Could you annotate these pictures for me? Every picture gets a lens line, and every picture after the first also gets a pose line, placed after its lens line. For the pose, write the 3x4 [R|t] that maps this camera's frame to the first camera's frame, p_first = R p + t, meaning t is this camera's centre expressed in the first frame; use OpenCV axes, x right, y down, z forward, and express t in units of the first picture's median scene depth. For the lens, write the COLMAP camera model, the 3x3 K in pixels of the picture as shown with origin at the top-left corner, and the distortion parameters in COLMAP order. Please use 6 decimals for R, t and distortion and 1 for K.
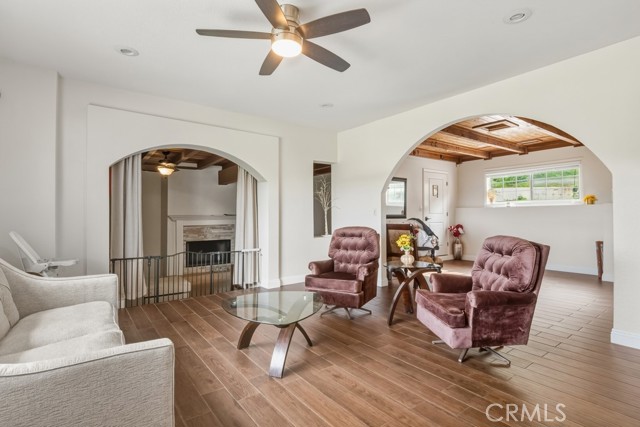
lens RADIAL K [[317.7, 0, 318.8], [0, 317.7, 213.9], [0, 0, 1]] dist [-0.000173, -0.000818]
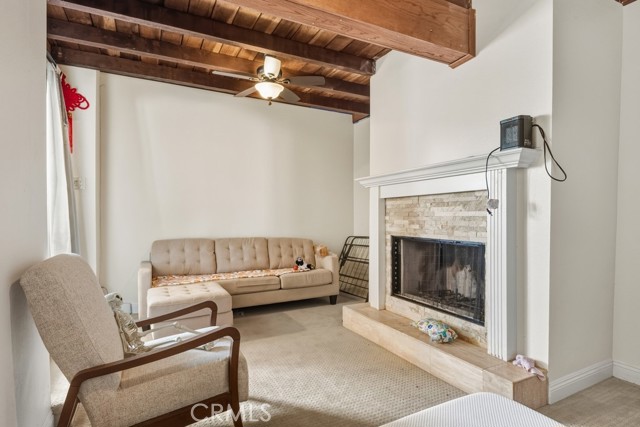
lens RADIAL K [[326.4, 0, 318.9], [0, 326.4, 215.4], [0, 0, 1]] dist [0.002119, 0.000009]
pose [[-0.172567, 0.005651, -0.984982, 0.028044], [0.005331, 0.999974, 0.004803, 0.055591], [0.984983, -0.004422, -0.172592, 0.939569]]
